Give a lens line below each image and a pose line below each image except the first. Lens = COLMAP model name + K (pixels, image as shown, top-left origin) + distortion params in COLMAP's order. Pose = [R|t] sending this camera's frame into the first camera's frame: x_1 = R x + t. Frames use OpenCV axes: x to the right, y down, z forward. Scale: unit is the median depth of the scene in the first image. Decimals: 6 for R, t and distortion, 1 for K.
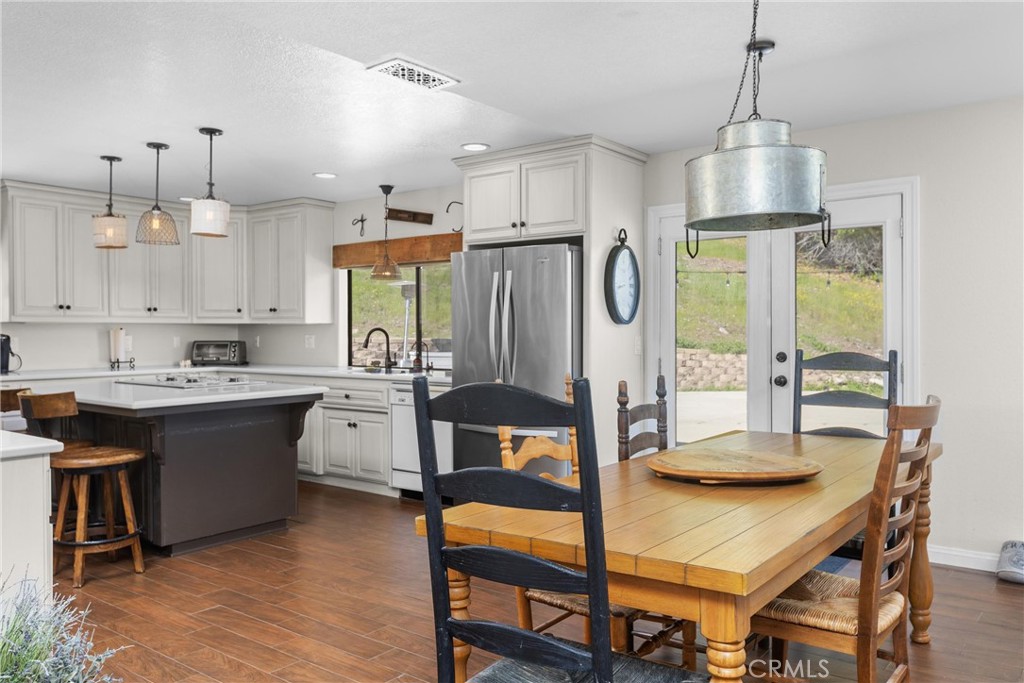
lens RADIAL K [[784.3, 0, 510.4], [0, 784.3, 333.3], [0, 0, 1]] dist [0.046313, -0.006523]
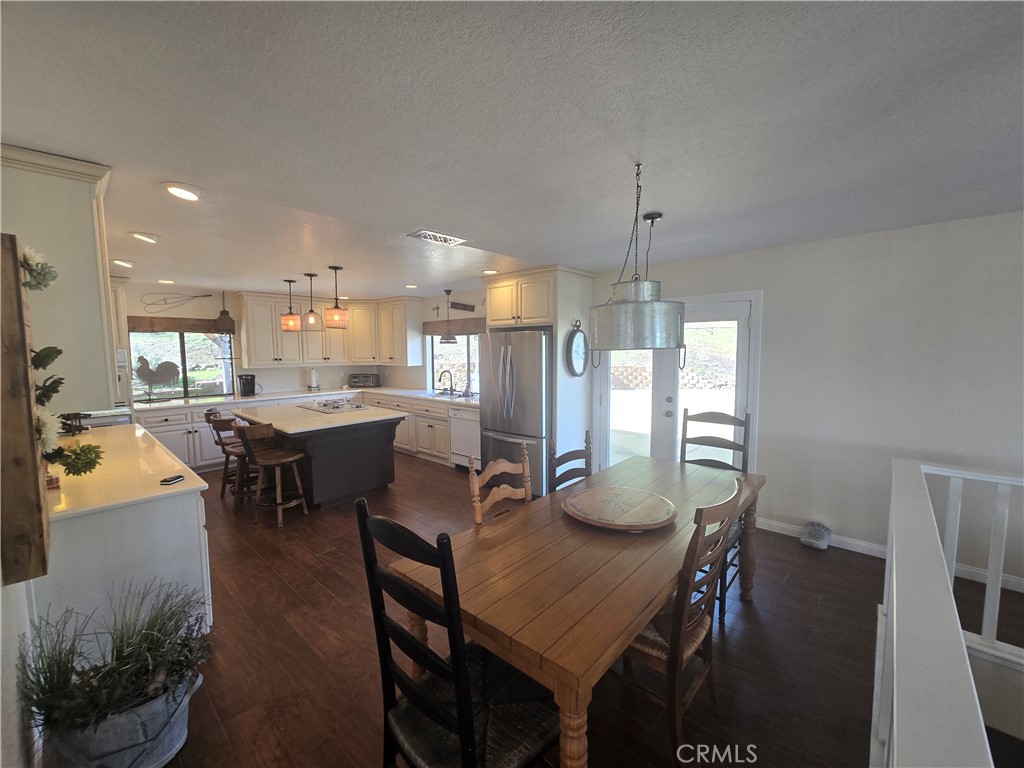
lens RADIAL K [[417.0, 0, 514.4], [0, 417.0, 391.5], [0, 0, 1]] dist [-0.000121, 0.000750]
pose [[0.997522, 0.002969, -0.070291, 0.068880], [0.004092, 0.994970, 0.100093, -0.068524], [0.070234, -0.100132, 0.992492, 0.087028]]
